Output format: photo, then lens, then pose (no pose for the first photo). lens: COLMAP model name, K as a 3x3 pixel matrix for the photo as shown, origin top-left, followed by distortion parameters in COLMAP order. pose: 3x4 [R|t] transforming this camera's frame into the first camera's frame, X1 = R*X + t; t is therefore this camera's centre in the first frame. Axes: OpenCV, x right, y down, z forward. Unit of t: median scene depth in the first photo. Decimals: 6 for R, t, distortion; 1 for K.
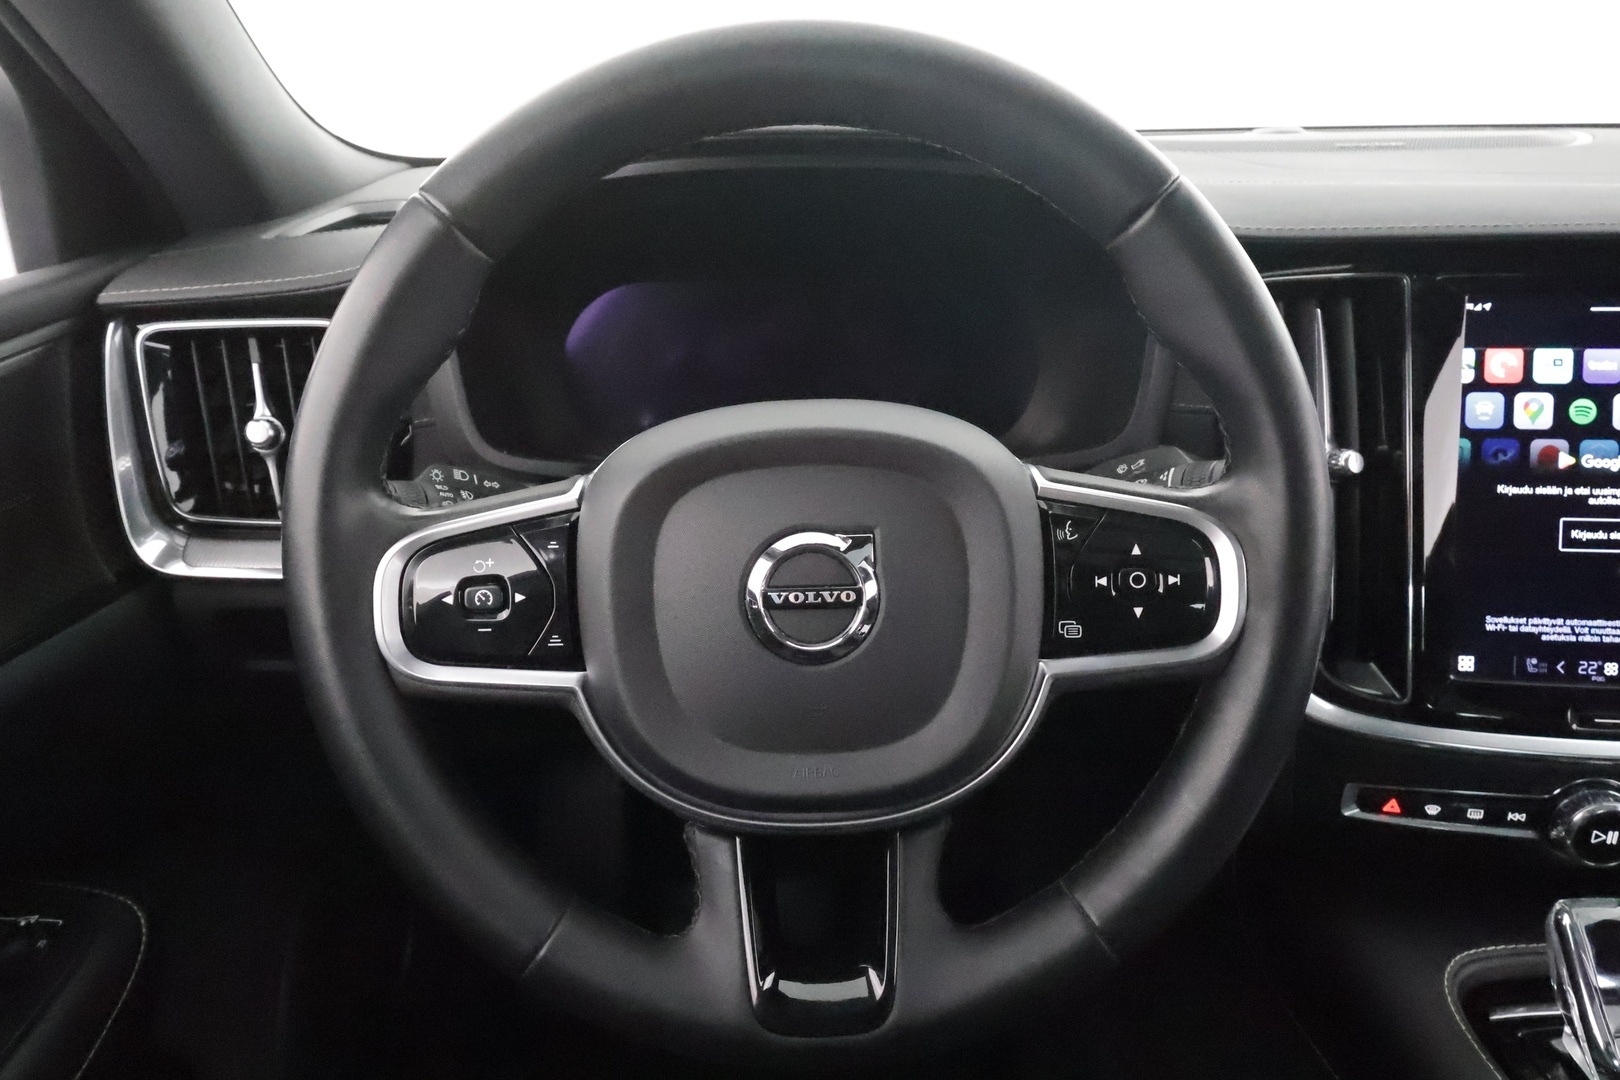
lens RADIAL K [[1071.6, 0, 810.0], [0, 1071.6, 540.0], [0, 0, 1]] dist [0.003586, -0.001088]
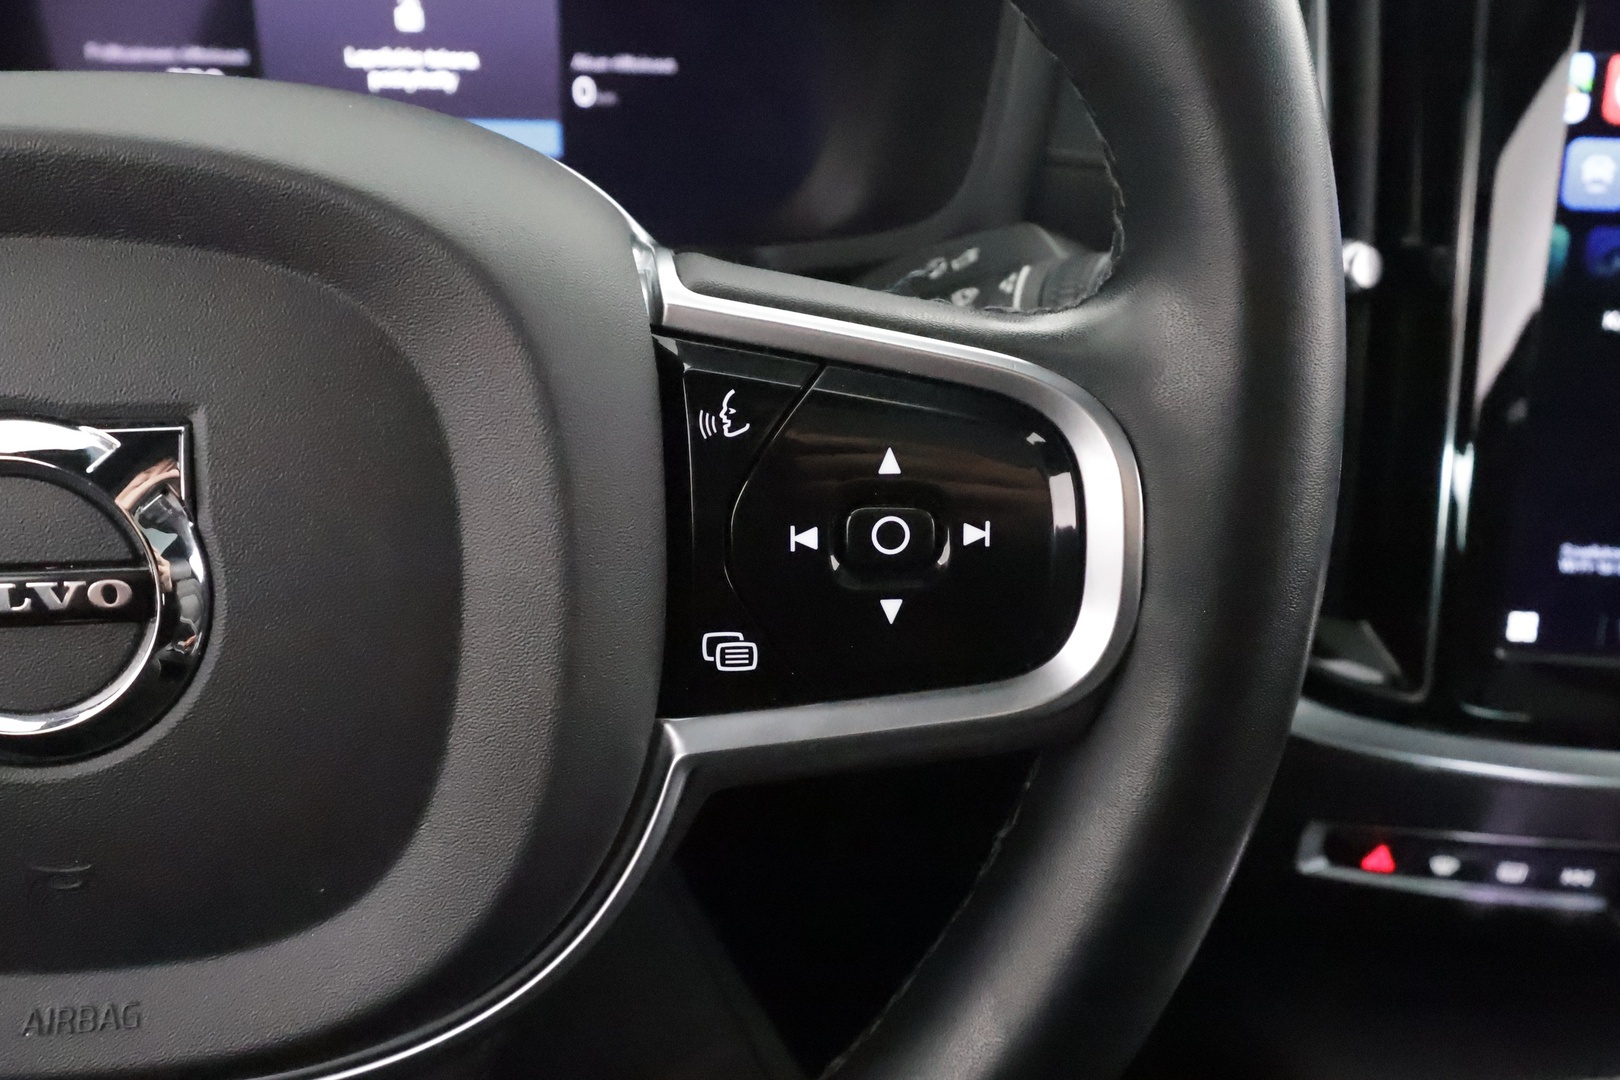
lens RADIAL K [[1276.8, 0, 808.9], [0, 1276.8, 541.7], [0, 0, 1]] dist [0.001331, 0.005395]
pose [[0.994875, -0.000945, 0.101110, 0.164928], [-0.013383, 0.989929, 0.140928, -0.022155], [-0.100225, -0.141559, 0.984843, 0.377752]]
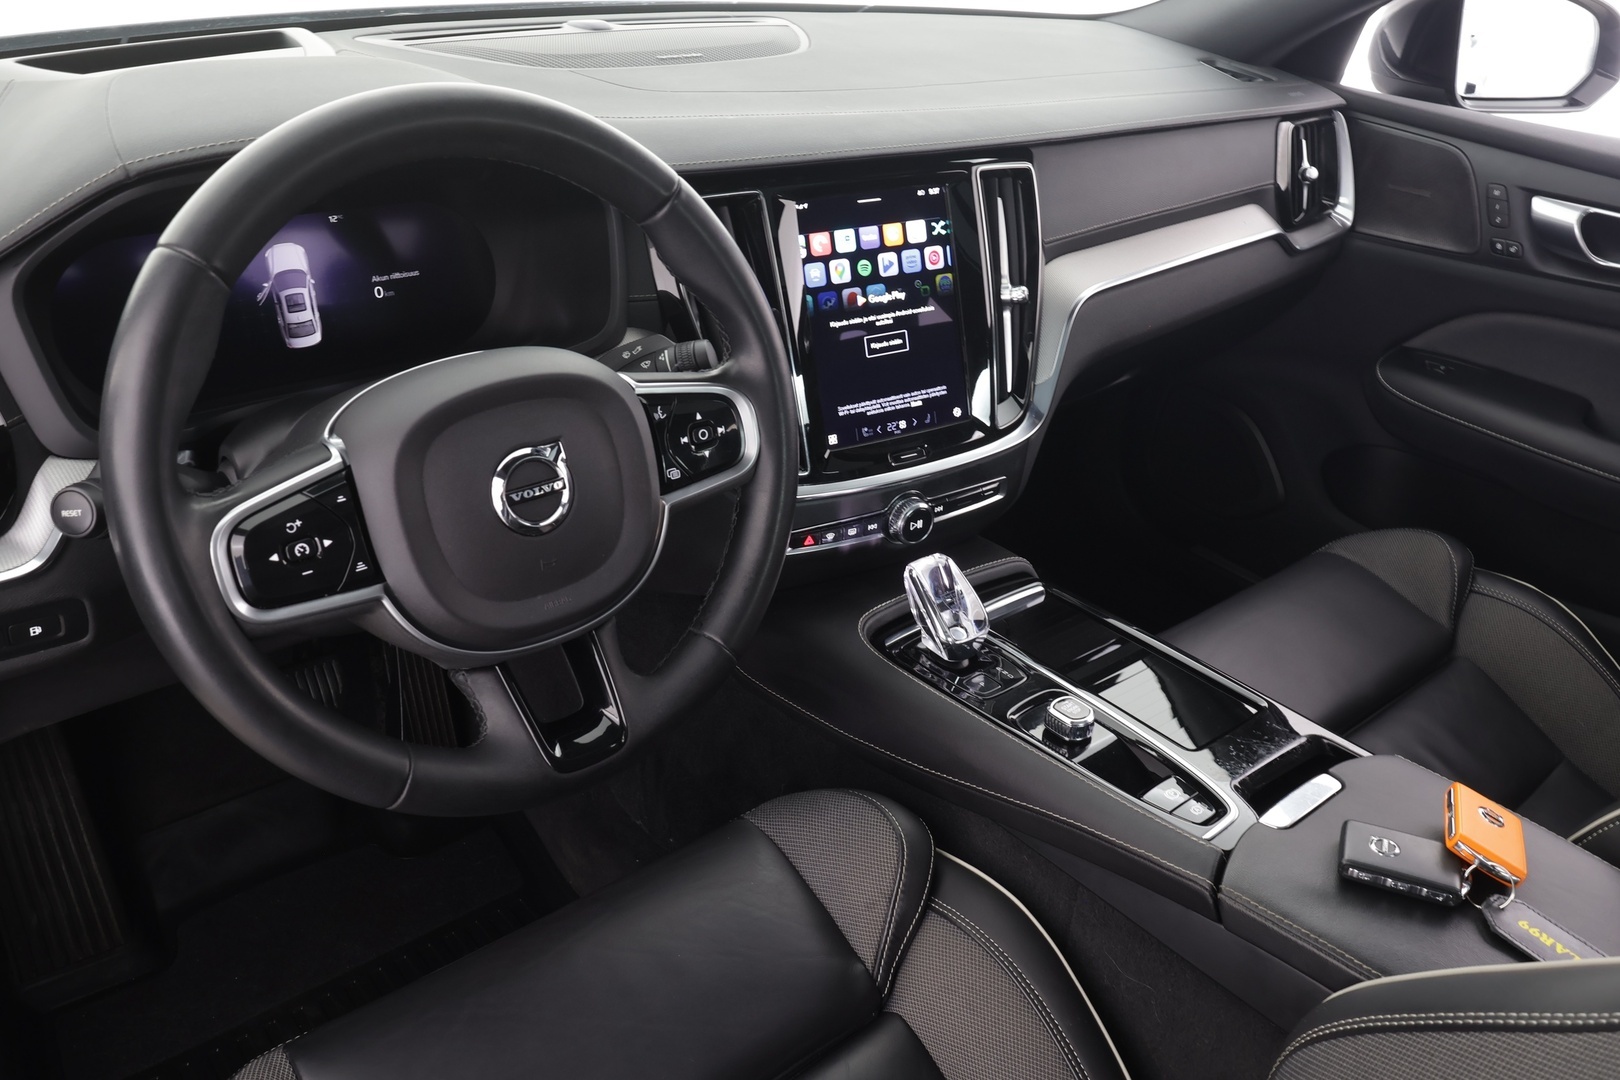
lens RADIAL K [[1276.8, 0, 808.9], [0, 1276.8, 541.7], [0, 0, 1]] dist [0.001331, 0.005395]
pose [[0.776798, -0.256074, 0.575335, -0.531164], [0.168771, 0.964826, 0.201562, -0.124108], [-0.606713, -0.059473, 0.792693, -0.467038]]
